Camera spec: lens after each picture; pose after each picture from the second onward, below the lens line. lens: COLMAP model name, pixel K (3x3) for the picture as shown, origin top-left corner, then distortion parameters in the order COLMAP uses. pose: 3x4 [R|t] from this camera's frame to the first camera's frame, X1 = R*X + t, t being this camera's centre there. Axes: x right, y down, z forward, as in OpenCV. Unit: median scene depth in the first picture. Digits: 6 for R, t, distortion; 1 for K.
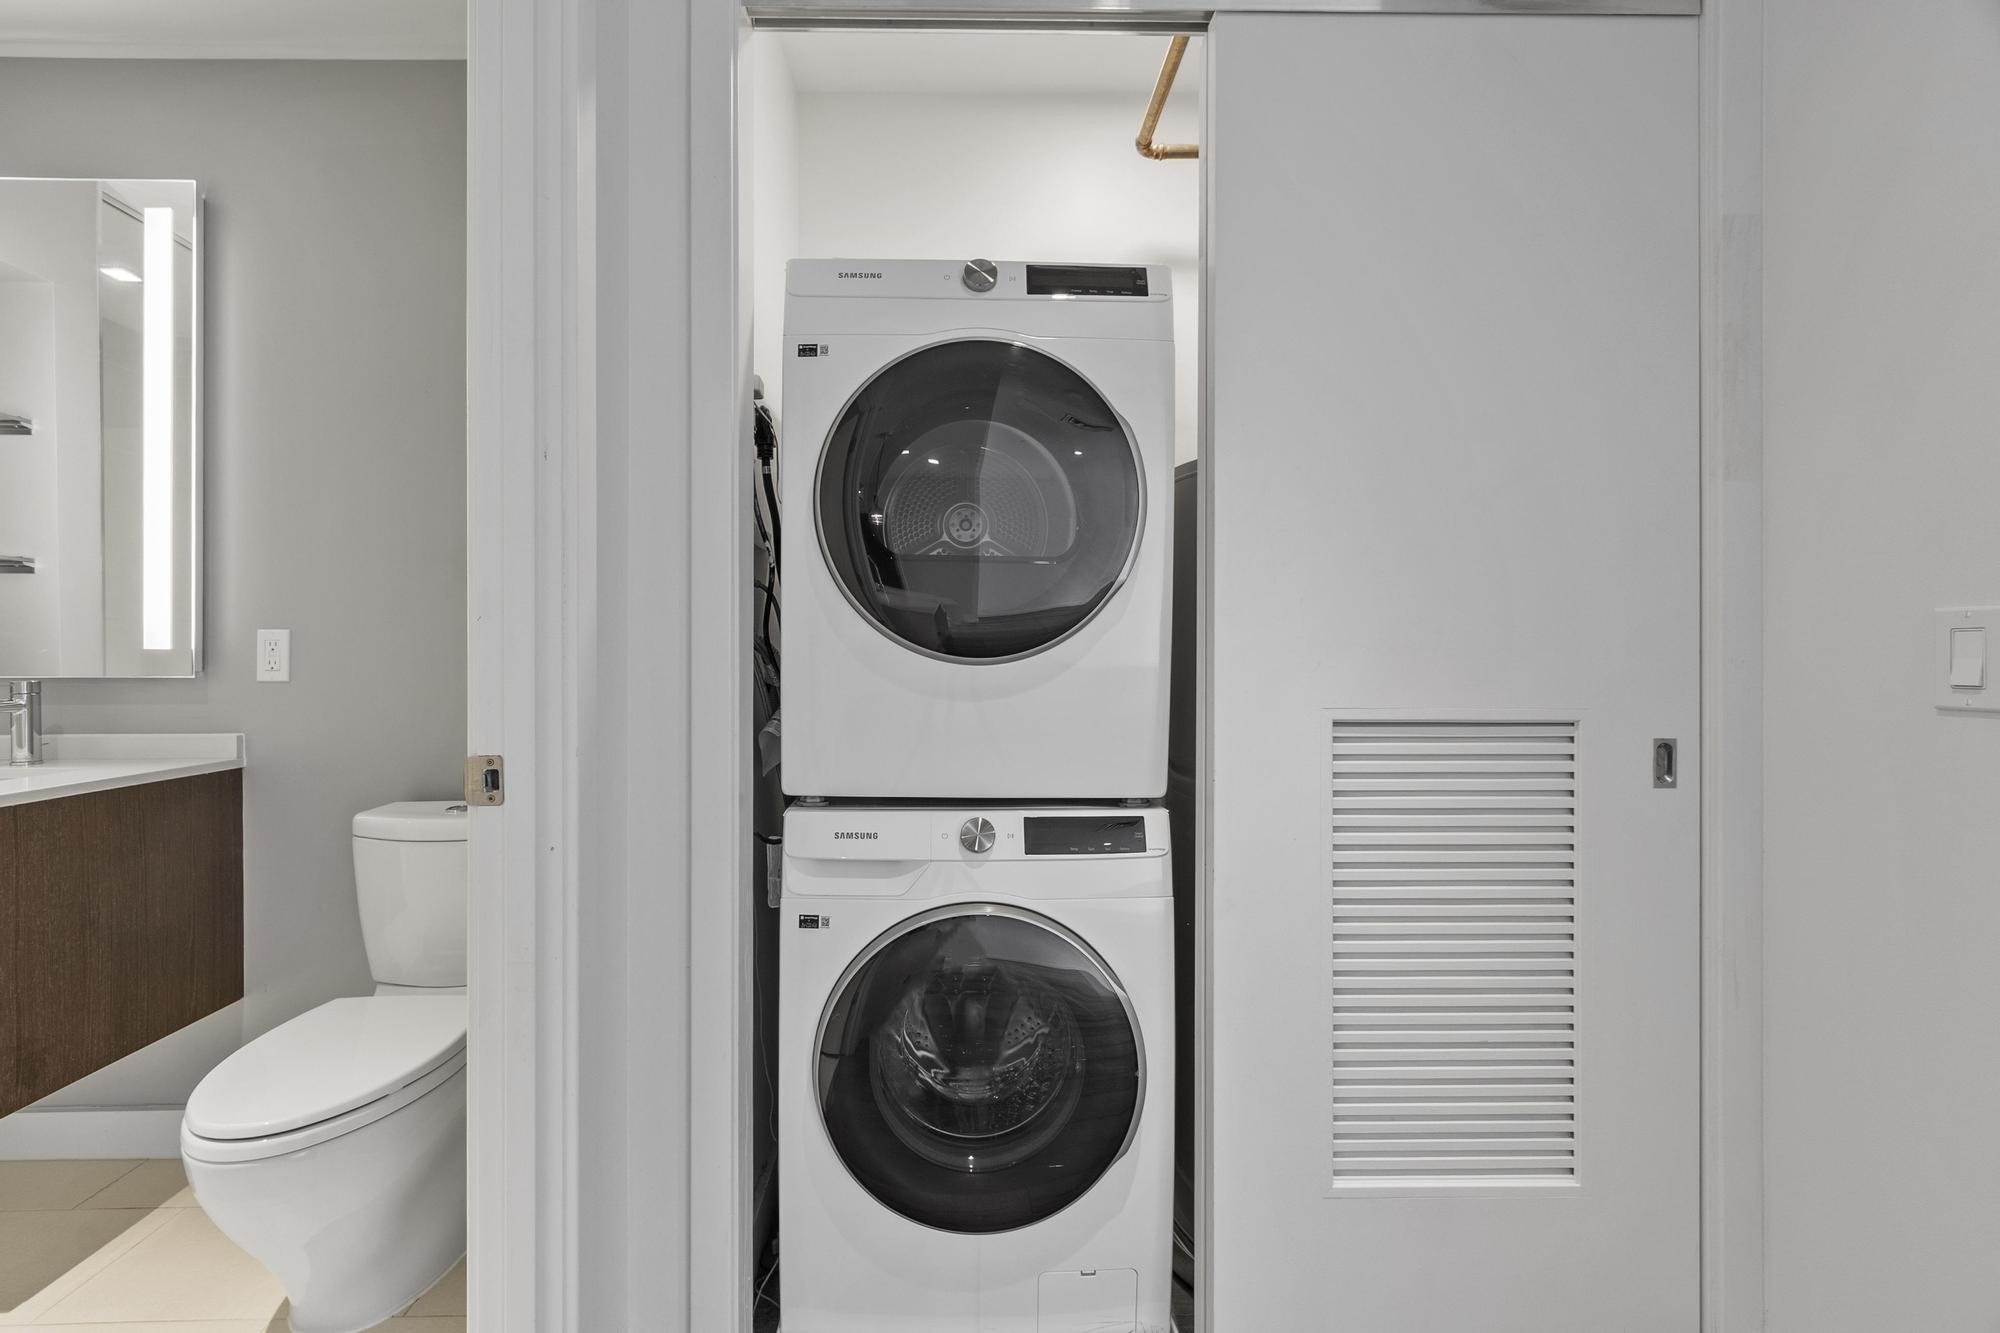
lens RADIAL K [[881.9, 0, 979.6], [0, 881.9, 655.9], [0, 0, 1]] dist [0.003474, 0.000707]
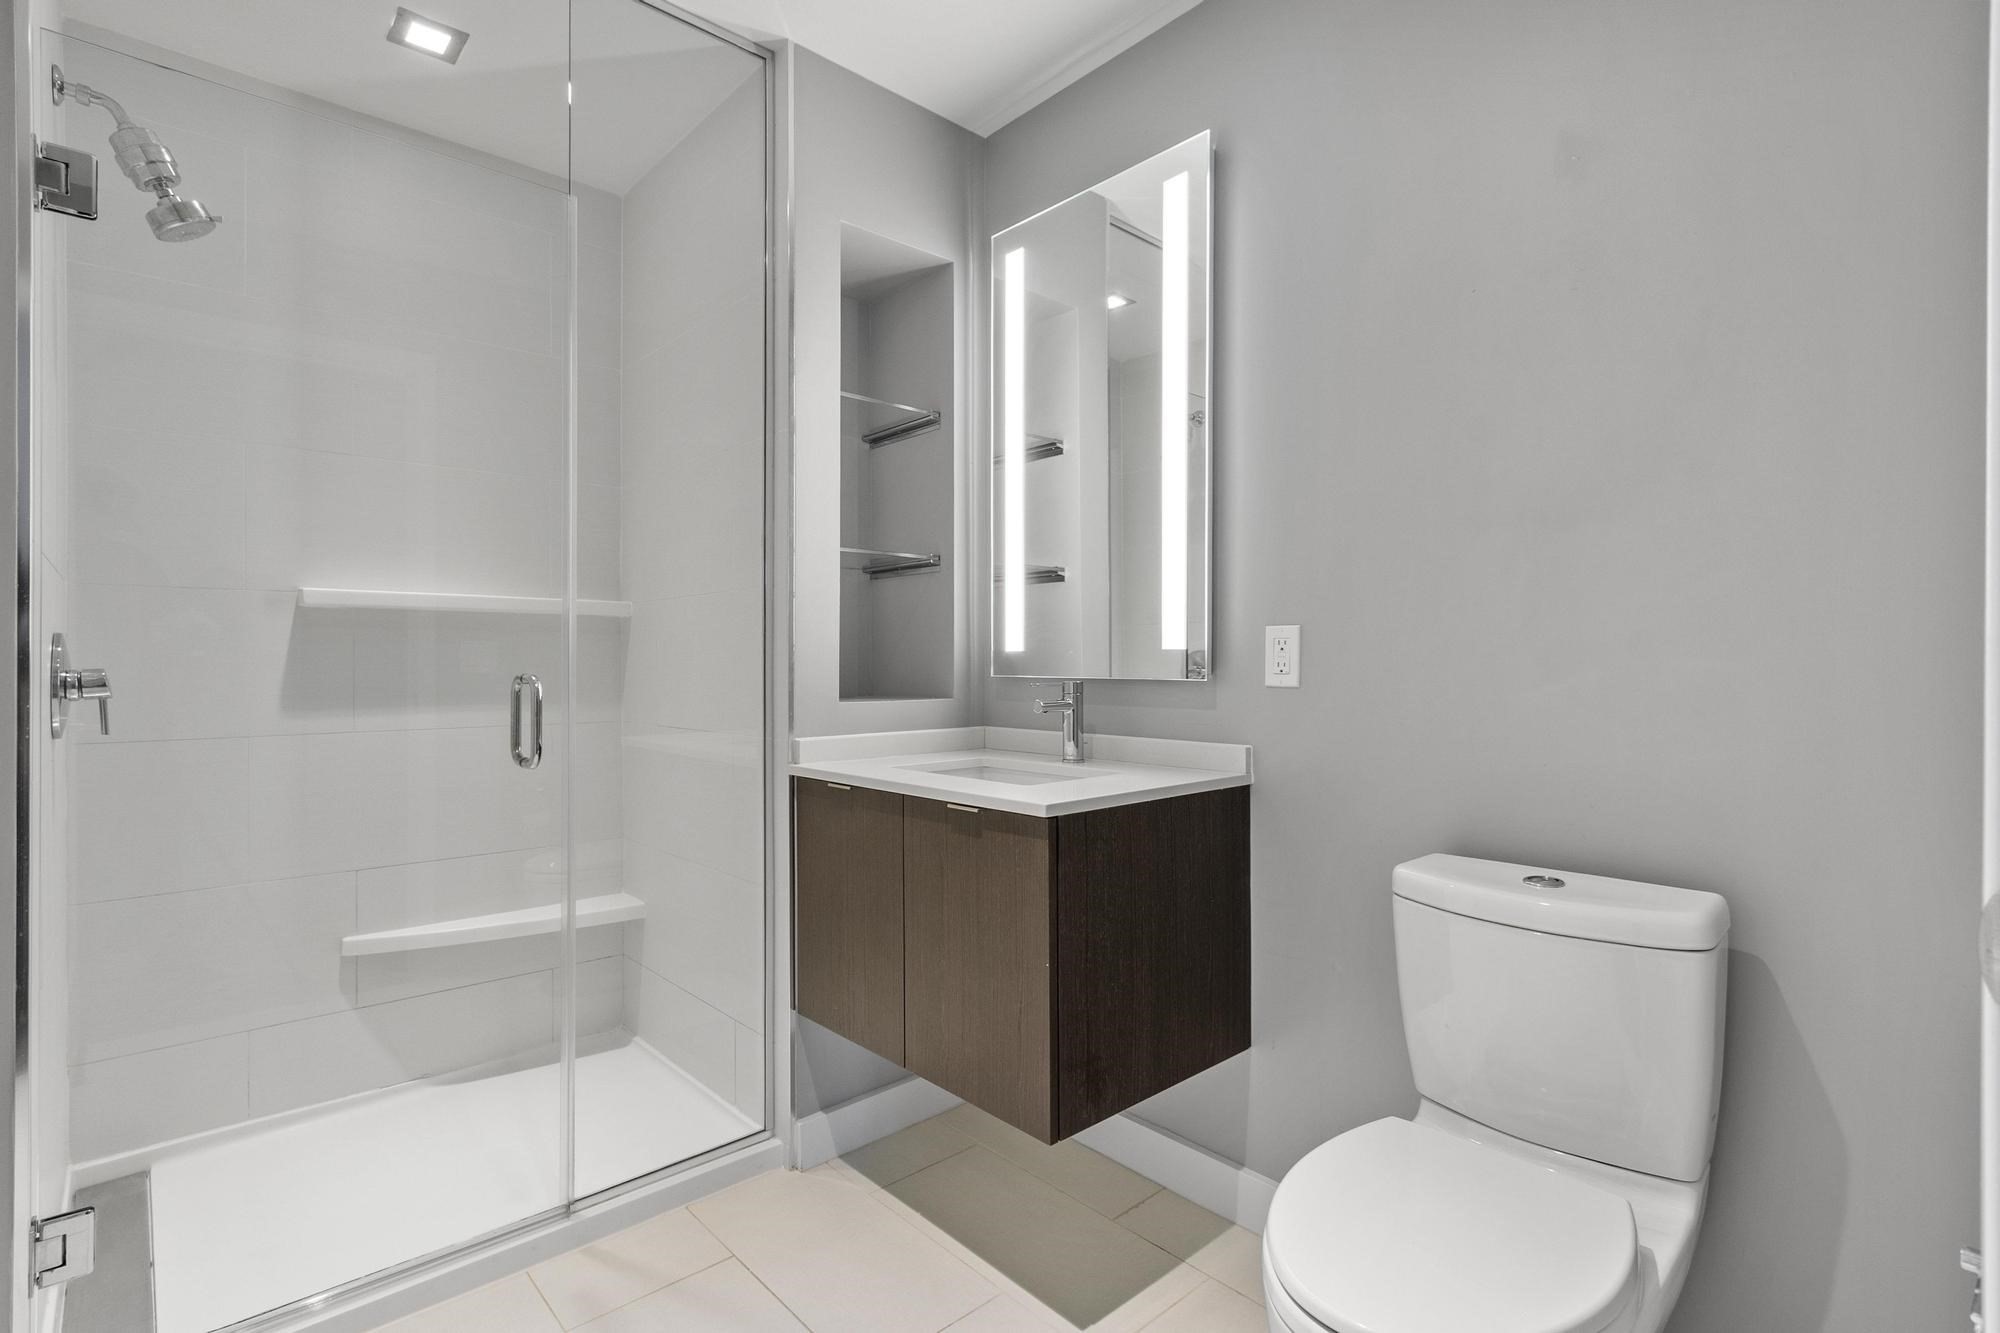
lens RADIAL K [[950.9, 0, 997.2], [0, 950.9, 655.2], [0, 0, 1]] dist [0.000516, 0.000148]
pose [[0.670526, -0.002799, -0.741881, -0.308256], [-0.001048, 0.999988, -0.004720, 0.003291], [0.741885, 0.003942, 0.670515, 0.187963]]
